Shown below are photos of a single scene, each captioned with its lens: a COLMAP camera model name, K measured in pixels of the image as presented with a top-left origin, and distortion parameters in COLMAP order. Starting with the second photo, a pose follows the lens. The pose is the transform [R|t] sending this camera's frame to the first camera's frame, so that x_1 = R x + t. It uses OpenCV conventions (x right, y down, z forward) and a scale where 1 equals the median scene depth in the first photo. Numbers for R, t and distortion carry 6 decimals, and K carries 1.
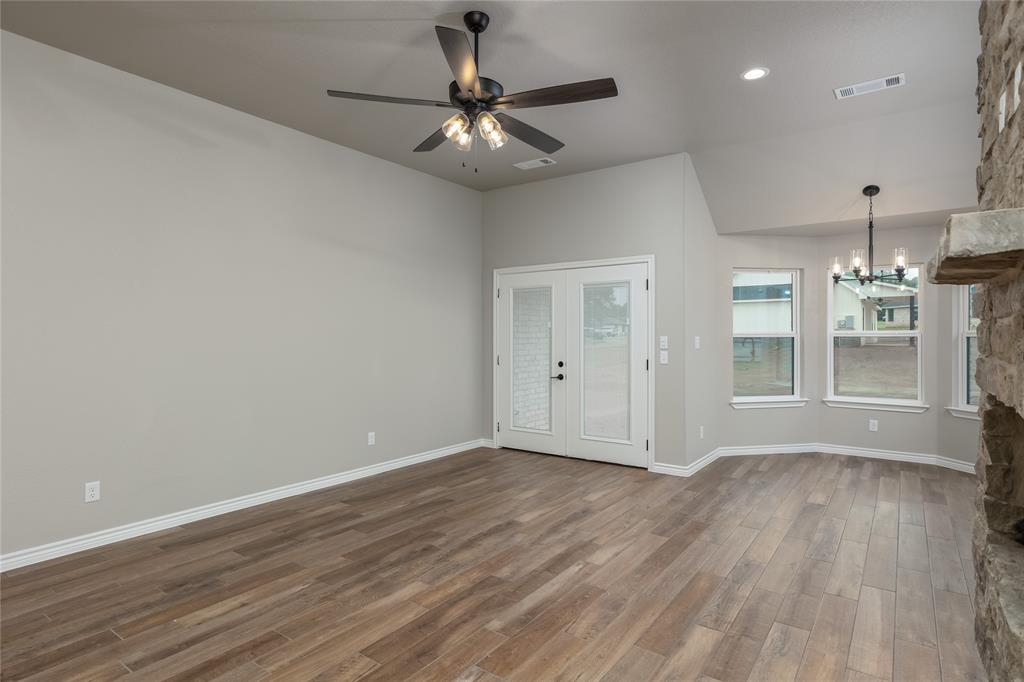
lens RADIAL K [[544.1, 0, 516.2], [0, 544.1, 338.9], [0, 0, 1]] dist [0.002346, -0.002658]
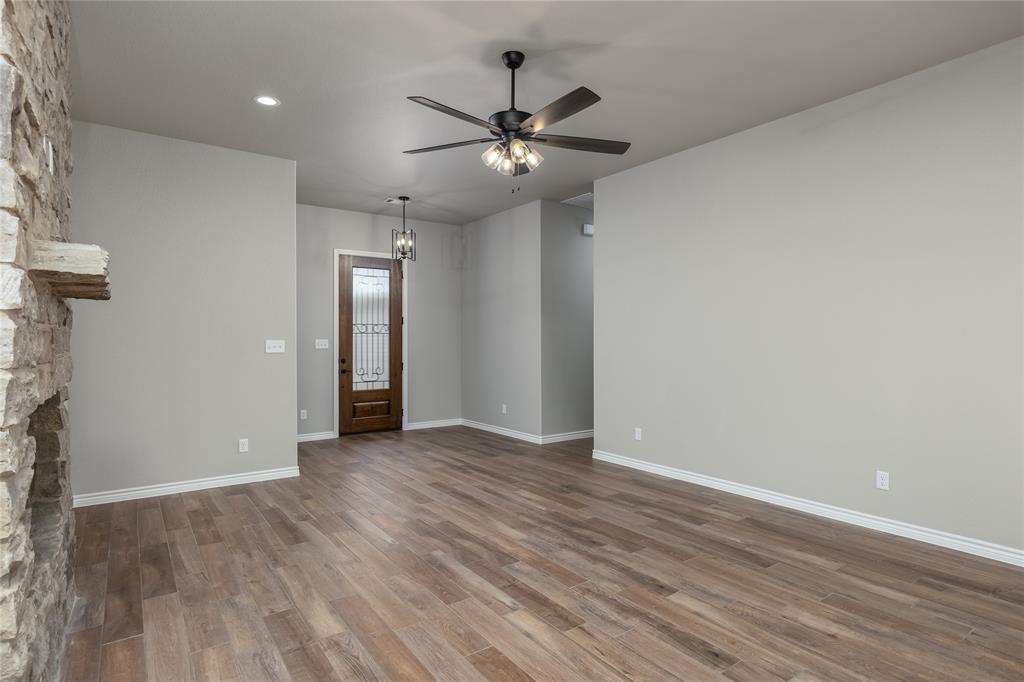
lens RADIAL K [[544.1, 0, 521.3], [0, 544.1, 341.3], [0, 0, 1]] dist [0.002346, -0.002658]
pose [[-0.314988, 0.009589, -0.949047, 0.862519], [-0.001310, 0.999944, 0.010538, -0.009463], [0.949095, 0.004563, -0.314958, 1.193698]]
